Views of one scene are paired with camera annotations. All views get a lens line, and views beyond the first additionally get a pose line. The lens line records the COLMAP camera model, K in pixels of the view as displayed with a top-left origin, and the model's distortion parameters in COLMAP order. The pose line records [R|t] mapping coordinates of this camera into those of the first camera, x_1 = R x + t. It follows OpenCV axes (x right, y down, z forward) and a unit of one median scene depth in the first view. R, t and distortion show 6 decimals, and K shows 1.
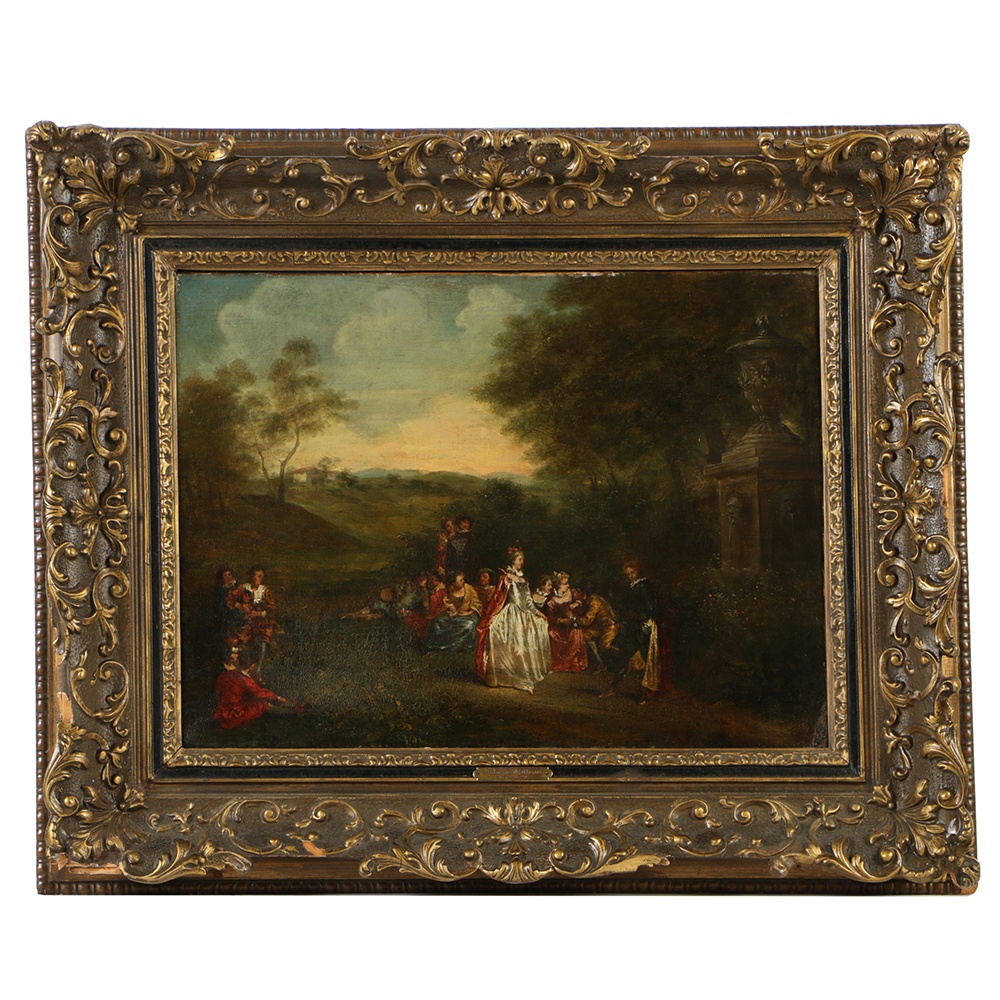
lens RADIAL K [[4374.1, 0, 500.0], [0, 4374.1, 500.0], [0, 0, 1]] dist [0.353492, 3.990337]
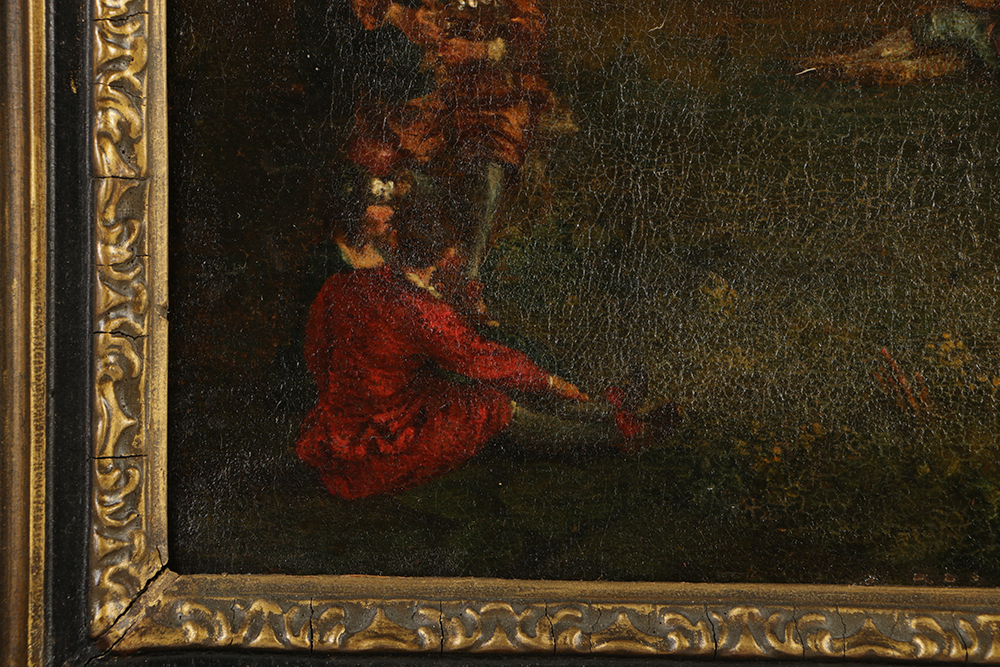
lens RADIAL K [[4104.1, 0, 500.0], [0, 4104.1, 333.5], [0, 0, 1]] dist [0.732206, 0.297260]
pose [[0.999791, 0.017423, 0.010696, -0.056333], [-0.017750, 0.999351, 0.031353, 0.035132], [-0.010143, -0.031536, 0.999451, 0.764952]]
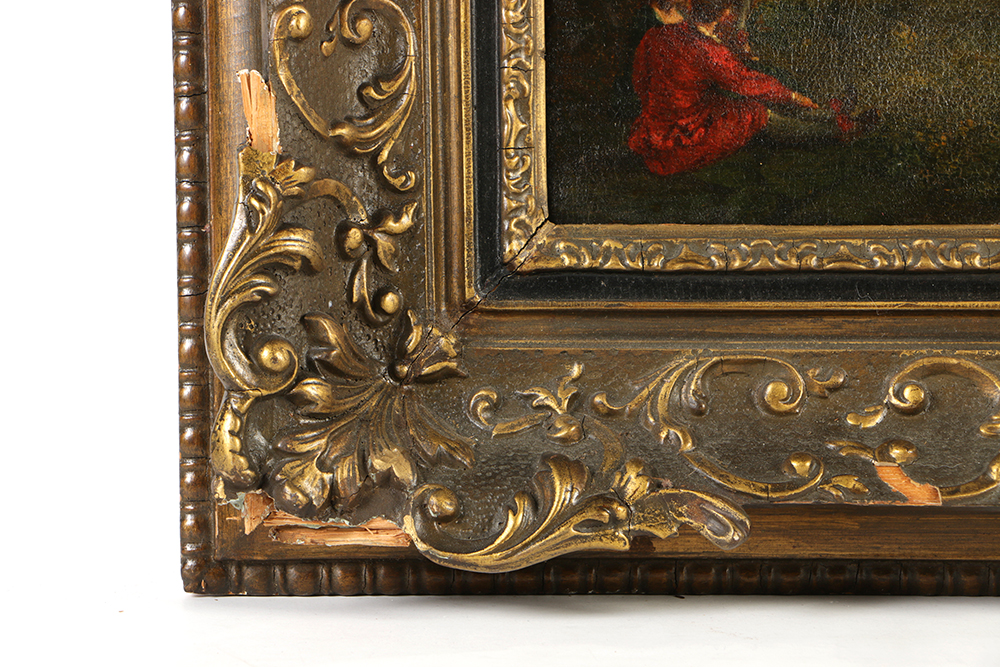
lens RADIAL K [[4223.2, 0, 500.0], [0, 4223.2, 333.5], [0, 0, 1]] dist [0.921411, 3.410508]
pose [[0.999946, 0.001724, 0.010217, -0.080778], [-0.002342, 0.998150, 0.060759, 0.043545], [-0.010093, -0.060779, 0.998100, 0.624665]]
